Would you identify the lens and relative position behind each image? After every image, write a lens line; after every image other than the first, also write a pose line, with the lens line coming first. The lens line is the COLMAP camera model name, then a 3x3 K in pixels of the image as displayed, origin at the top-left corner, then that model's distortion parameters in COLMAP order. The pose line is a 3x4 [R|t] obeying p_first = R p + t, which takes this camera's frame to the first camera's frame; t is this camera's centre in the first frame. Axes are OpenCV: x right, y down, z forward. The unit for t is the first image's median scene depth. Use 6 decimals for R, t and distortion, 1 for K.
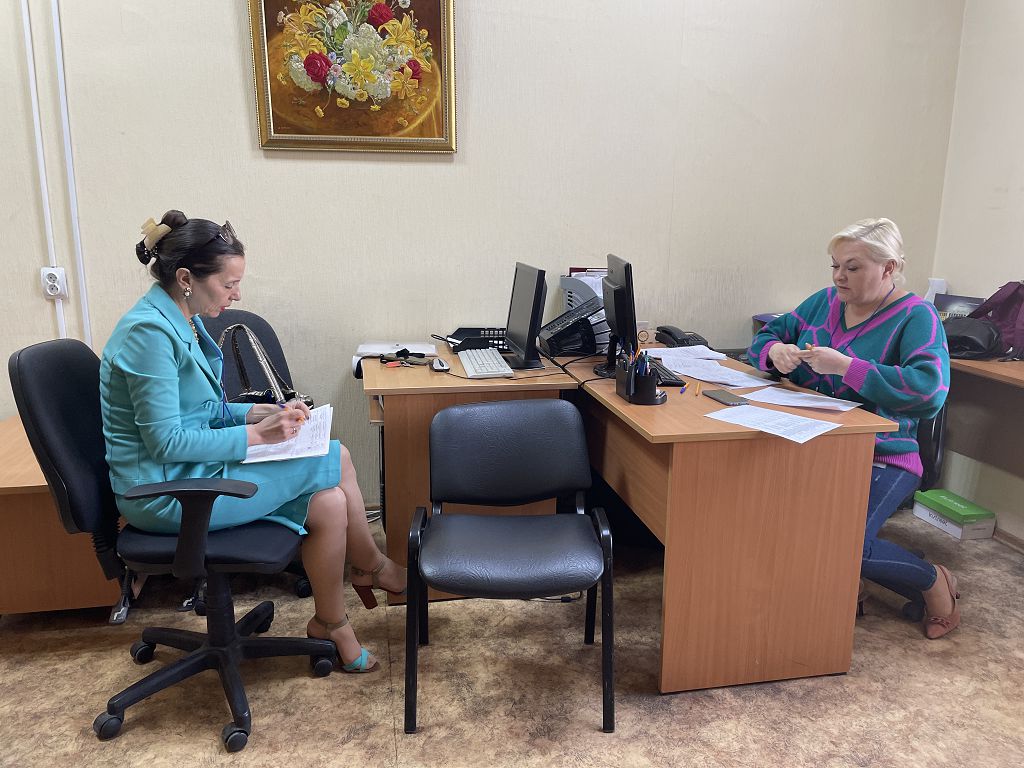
lens RADIAL K [[772.9, 0, 511.5], [0, 772.9, 387.4], [0, 0, 1]] dist [0.012319, -0.005446]
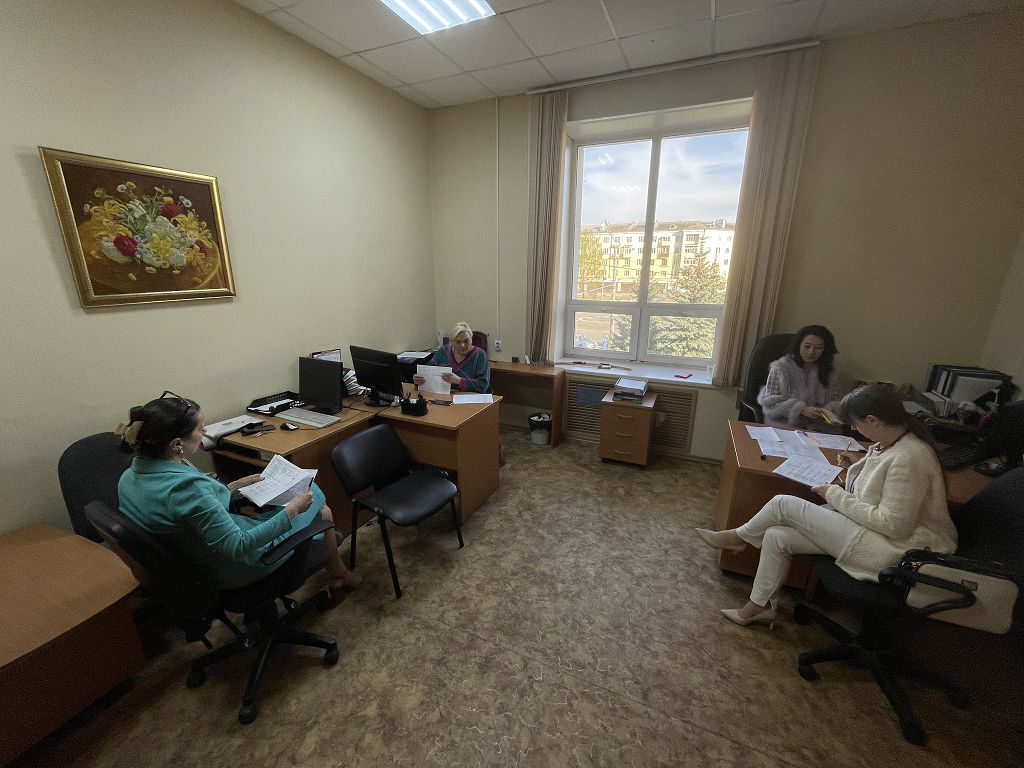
lens RADIAL K [[412.9, 0, 511.7], [0, 412.9, 378.8], [0, 0, 1]] dist [-0.000728, 0.000048]
pose [[0.587003, -0.222252, 0.778480, -0.468542], [0.176013, 0.973614, 0.145241, -0.167144], [-0.790219, 0.051765, 0.610634, 0.021866]]
